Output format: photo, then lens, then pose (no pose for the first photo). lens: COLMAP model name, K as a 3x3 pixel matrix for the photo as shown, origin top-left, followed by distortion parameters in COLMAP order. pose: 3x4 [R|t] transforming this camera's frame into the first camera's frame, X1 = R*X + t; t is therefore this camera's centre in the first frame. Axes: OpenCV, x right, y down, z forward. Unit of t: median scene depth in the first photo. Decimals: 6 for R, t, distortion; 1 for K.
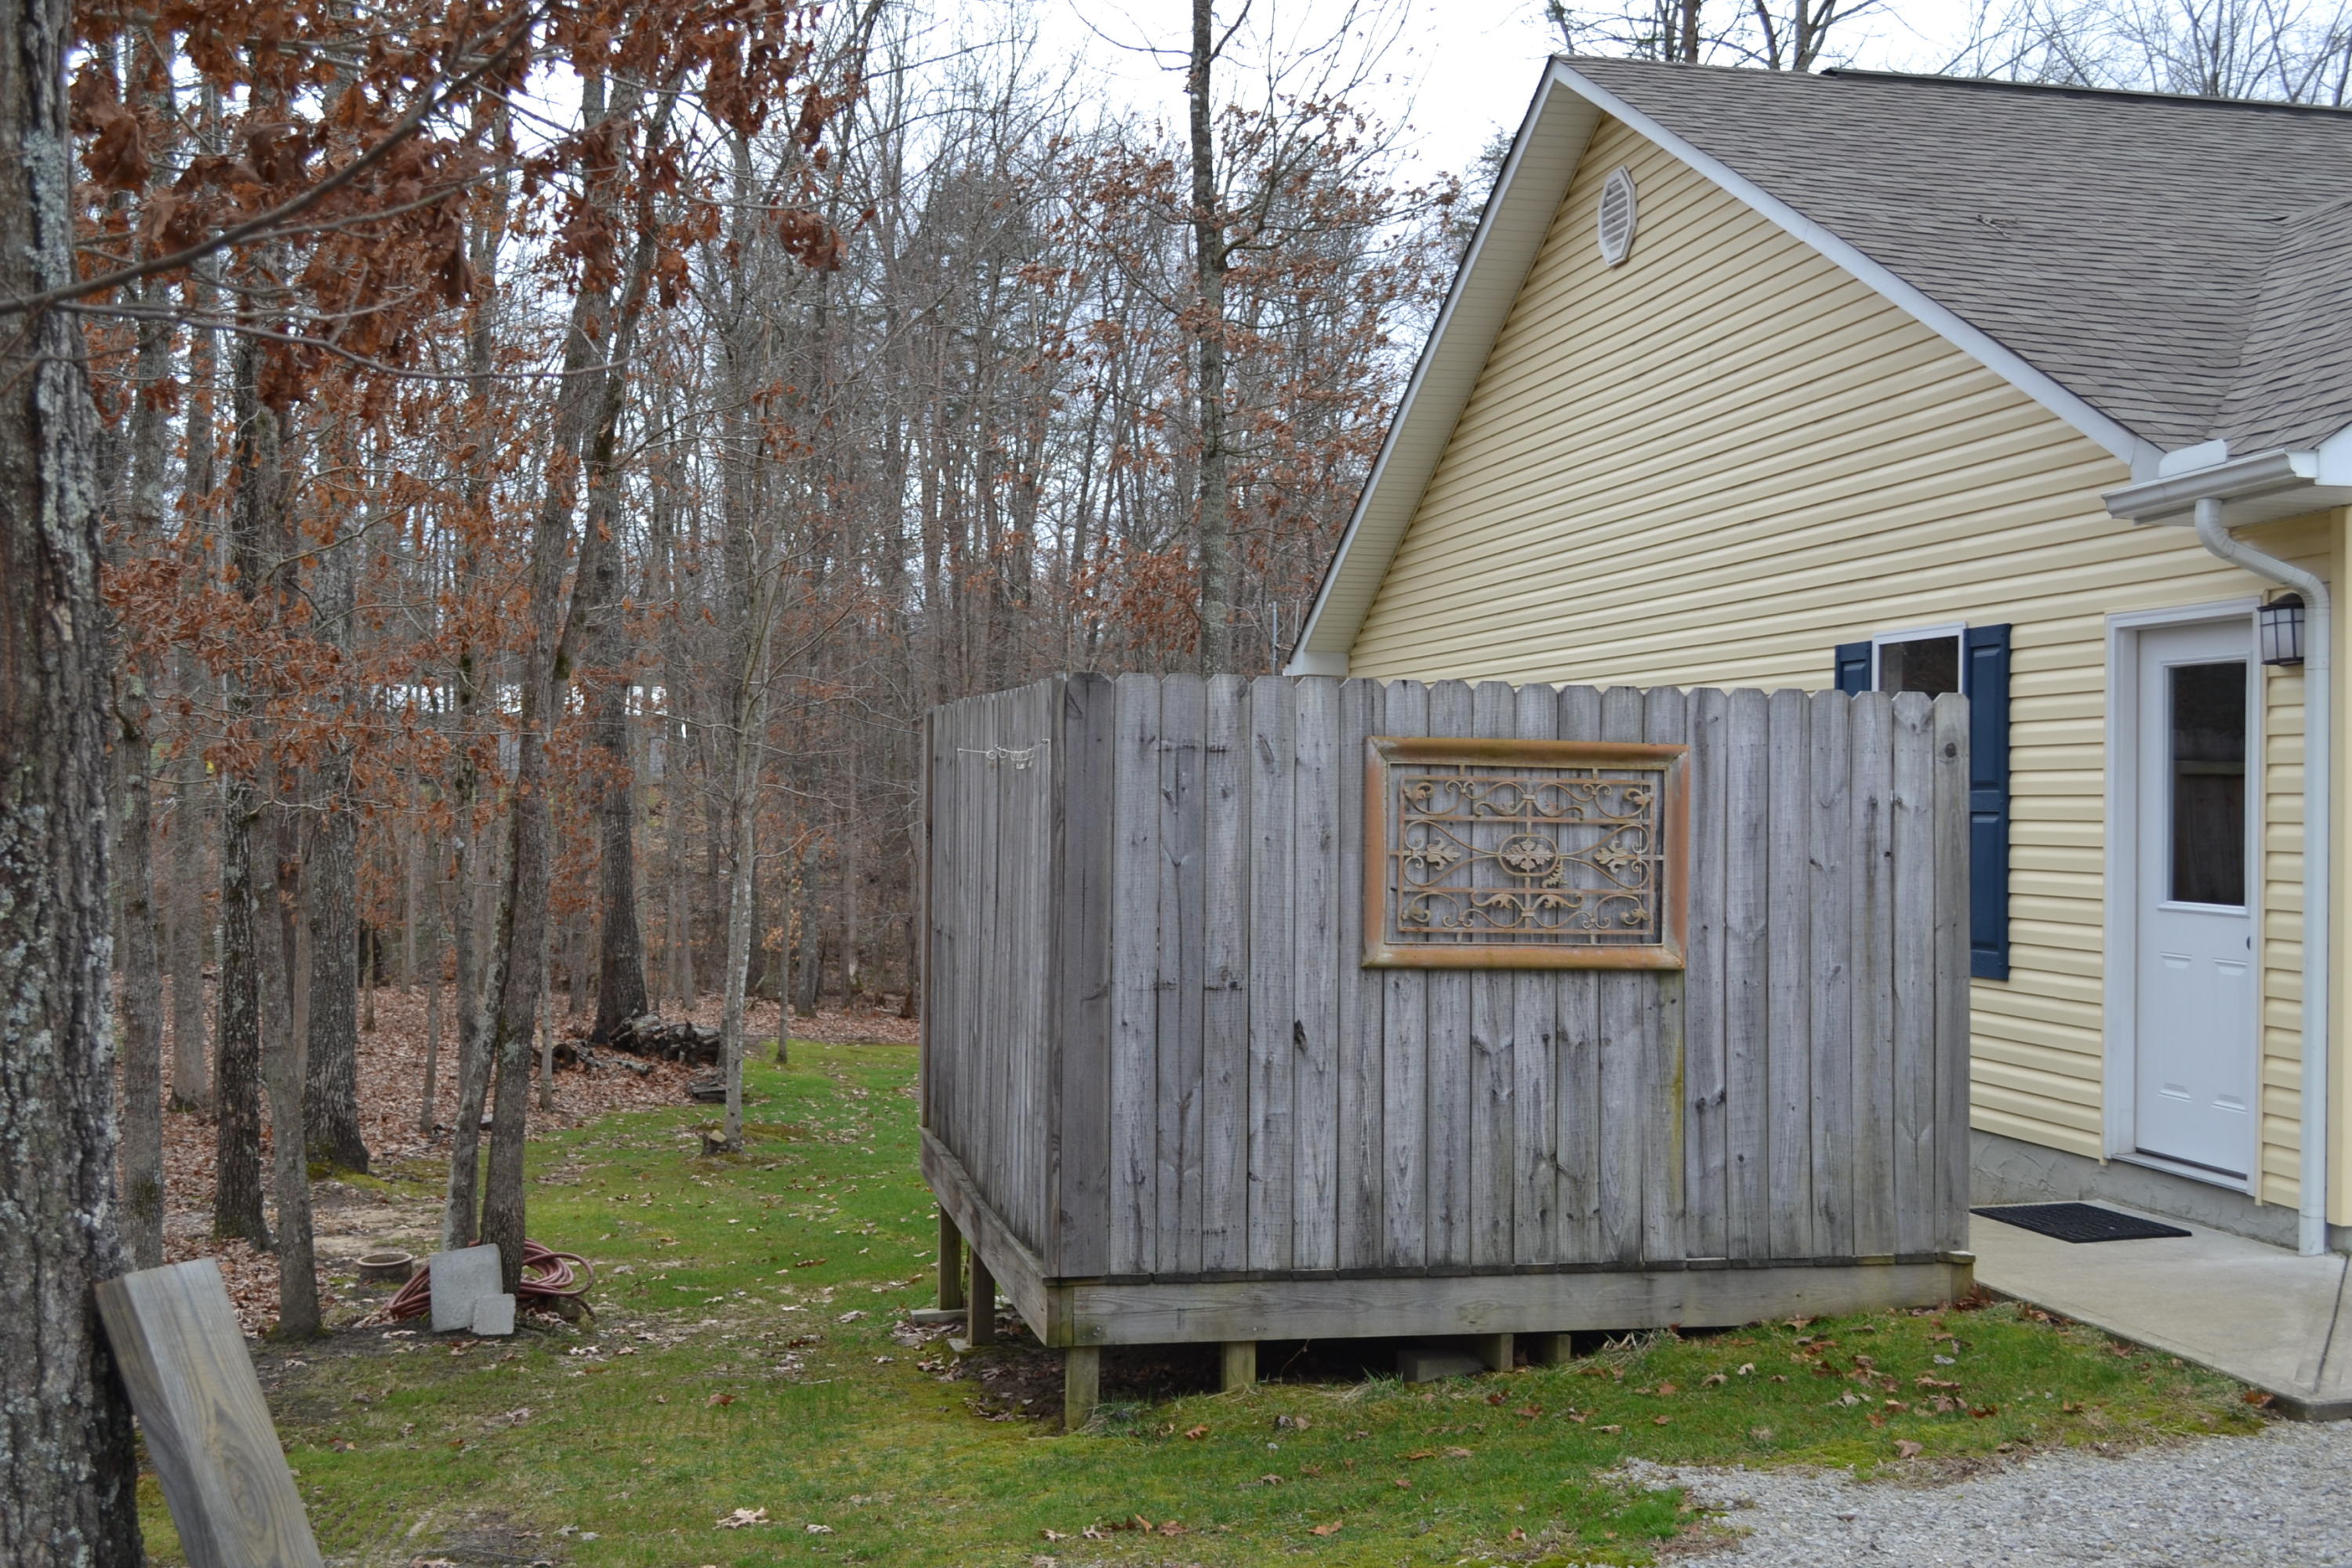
lens RADIAL K [[2700.5, 0, 1176.0], [0, 2700.5, 784.0], [0, 0, 1]] dist [-0.037313, -0.052574]
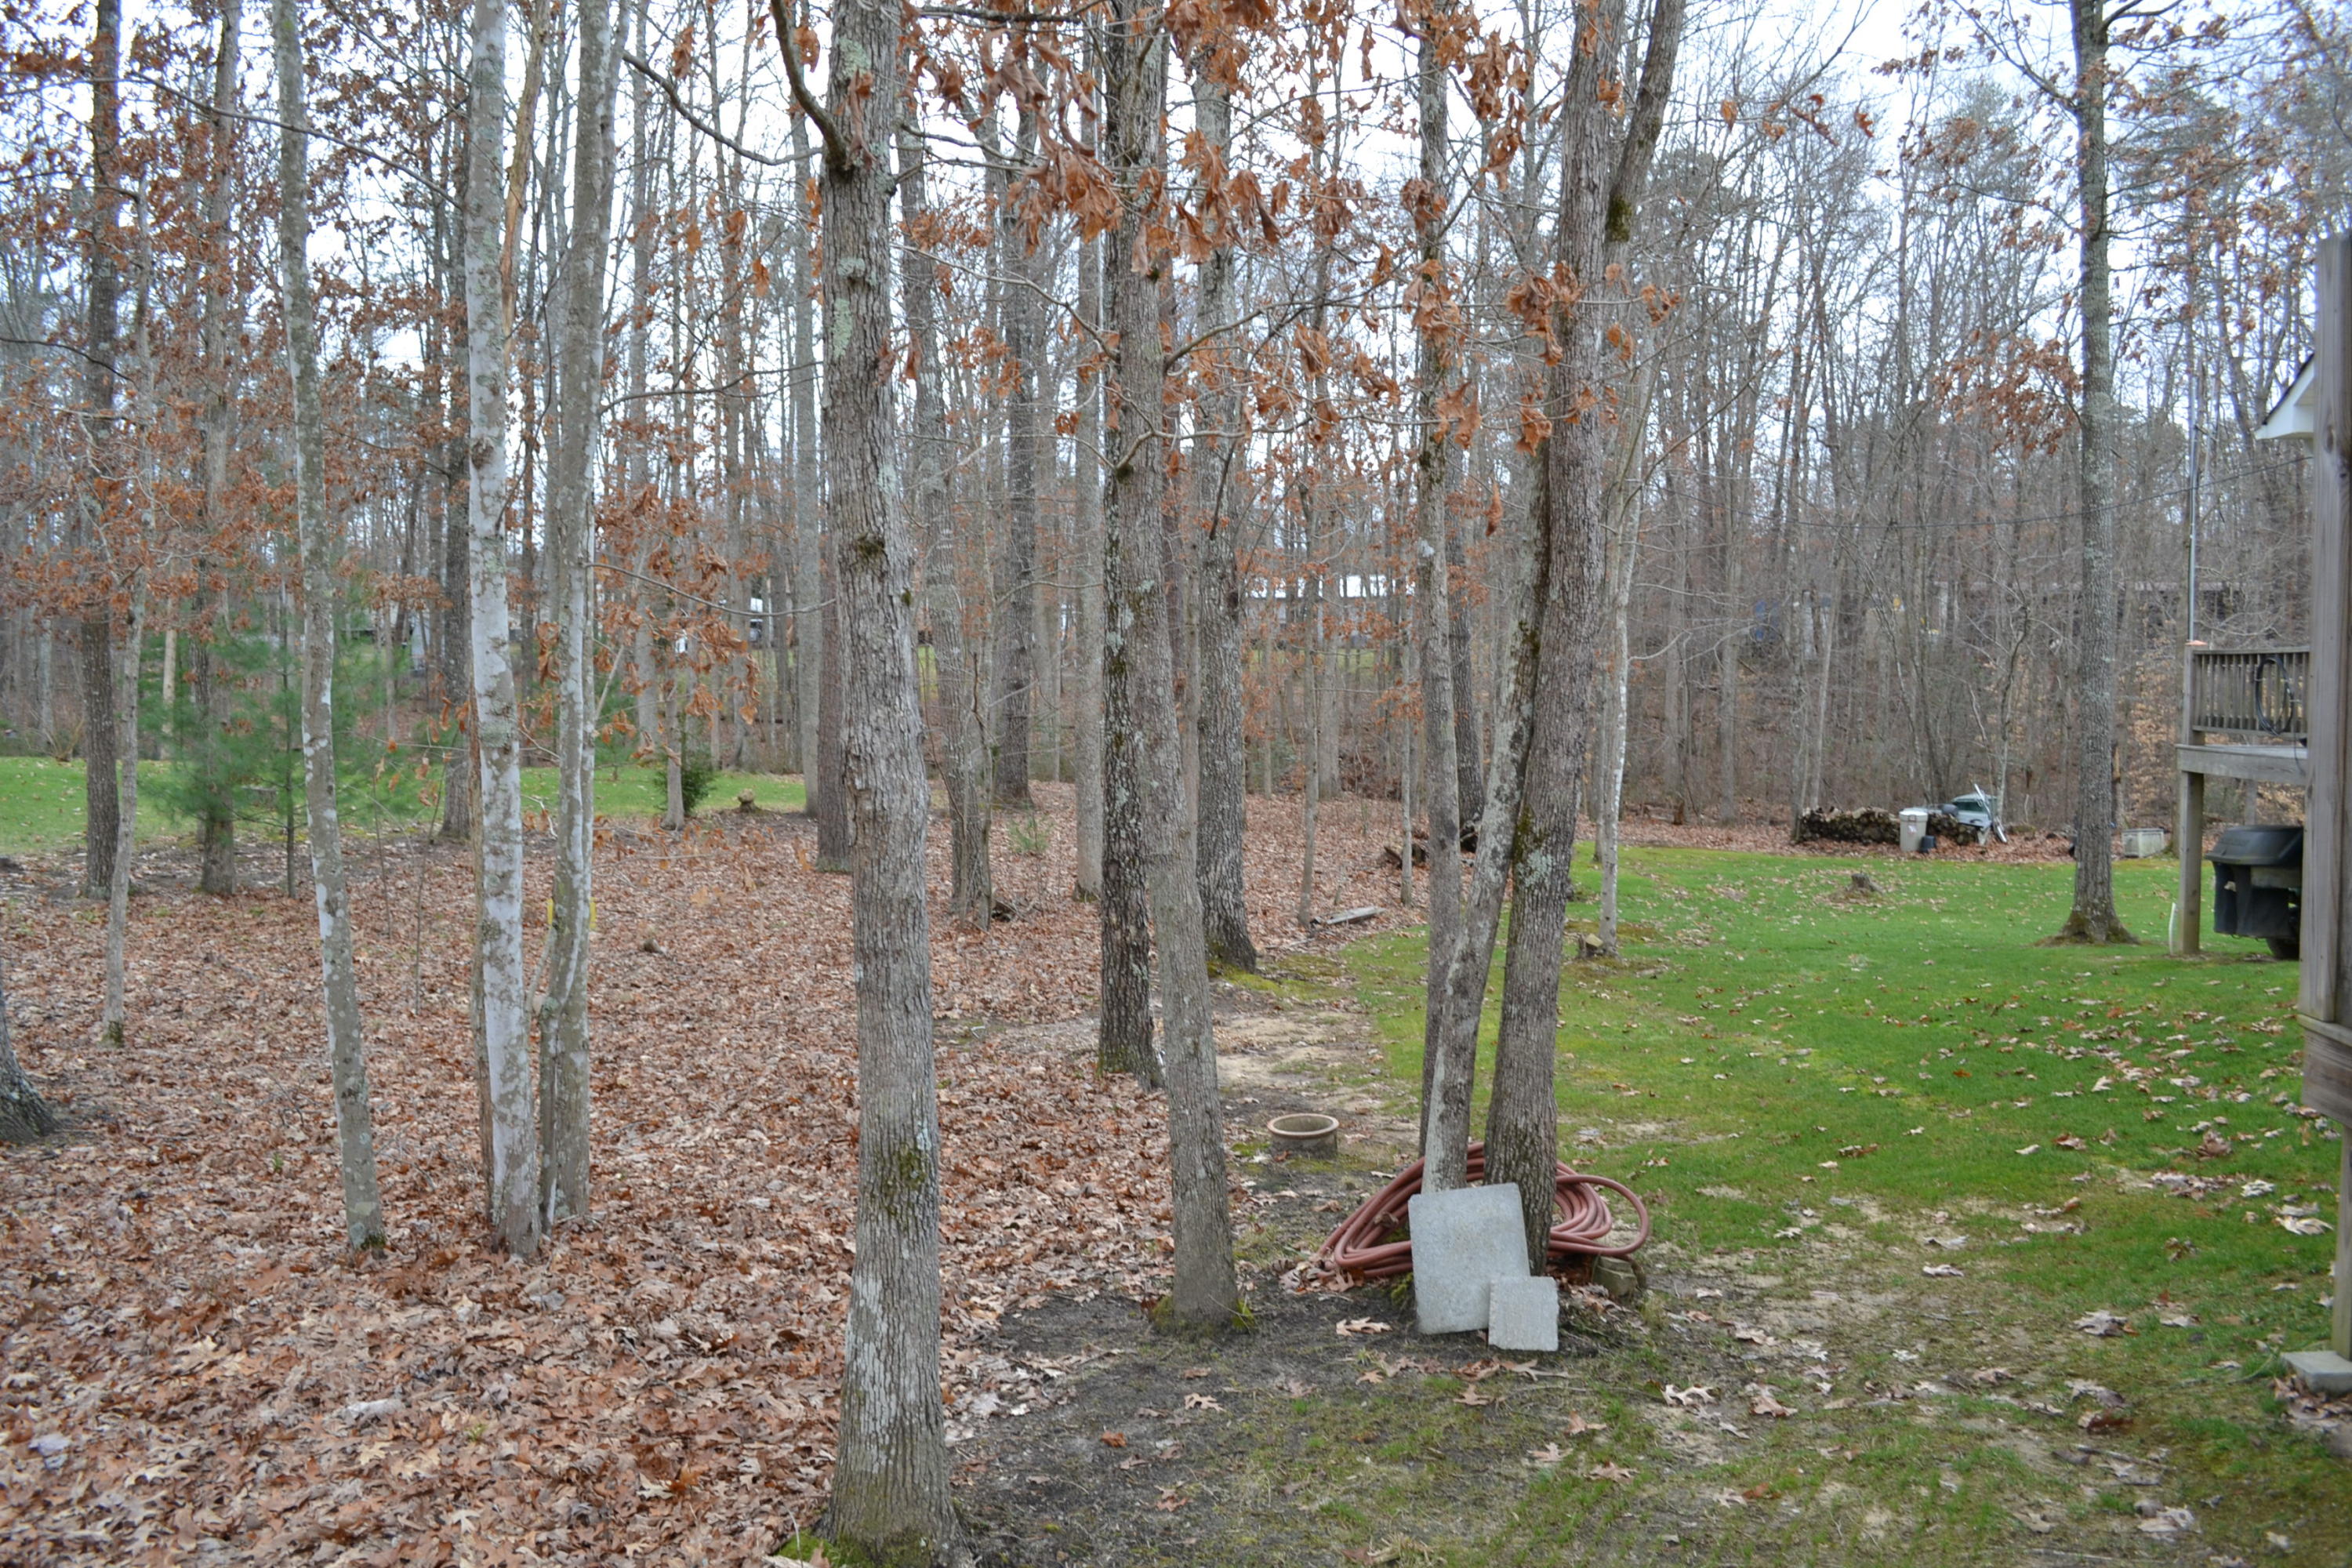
lens RADIAL K [[1874.6, 0, 1144.5], [0, 1874.6, 779.0], [0, 0, 1]] dist [-0.083771, 0.010006]
pose [[0.944535, 0.005669, -0.328363, -0.150365], [0.014875, 0.998086, 0.060018, 0.041471], [0.328075, -0.061574, 0.942643, 0.450585]]
